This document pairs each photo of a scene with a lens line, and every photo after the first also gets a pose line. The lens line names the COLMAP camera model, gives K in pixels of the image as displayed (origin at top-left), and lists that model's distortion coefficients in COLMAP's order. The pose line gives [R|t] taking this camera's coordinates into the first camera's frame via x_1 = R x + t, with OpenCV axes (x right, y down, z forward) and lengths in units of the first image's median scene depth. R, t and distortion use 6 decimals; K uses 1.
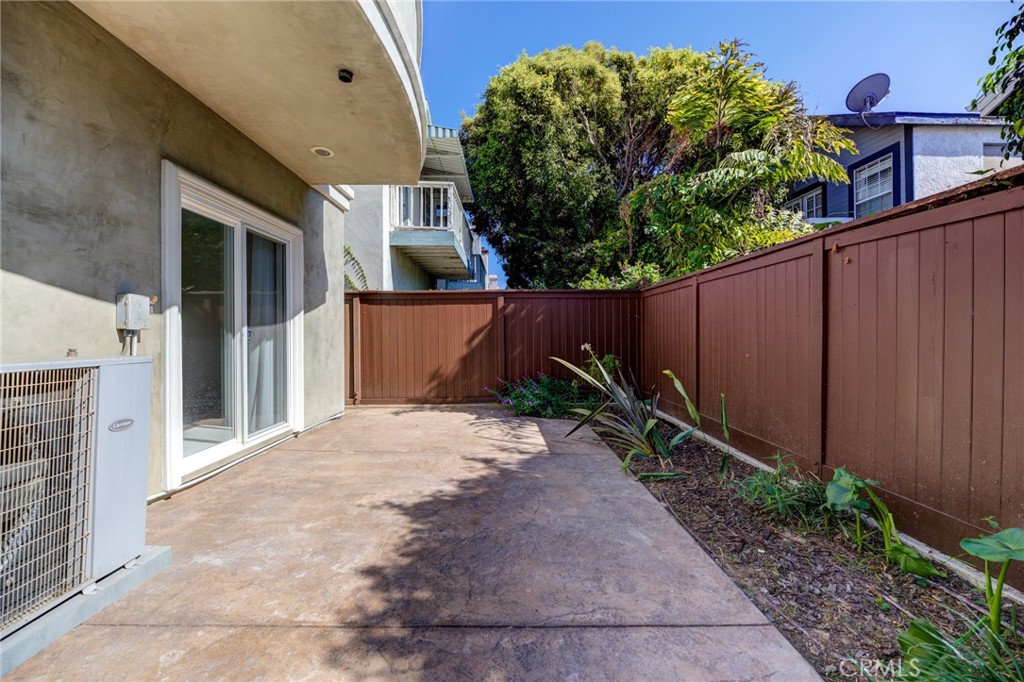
lens RADIAL K [[416.7, 0, 511.8], [0, 416.7, 336.8], [0, 0, 1]] dist [-0.002221, -0.004573]
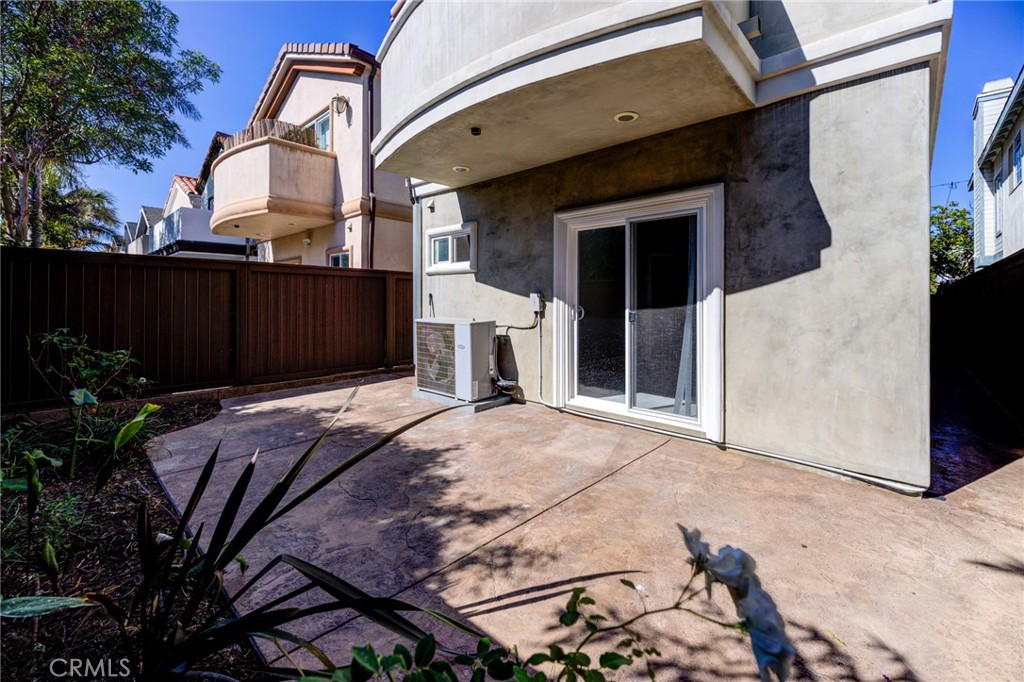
lens RADIAL K [[416.7, 0, 510.0], [0, 416.7, 299.0], [0, 0, 1]] dist [-0.002221, -0.004573]
pose [[-0.689325, -0.000999, -0.724451, 0.436093], [-0.003626, 0.999991, 0.002071, -0.056773], [0.724443, 0.004055, -0.689323, 1.658454]]
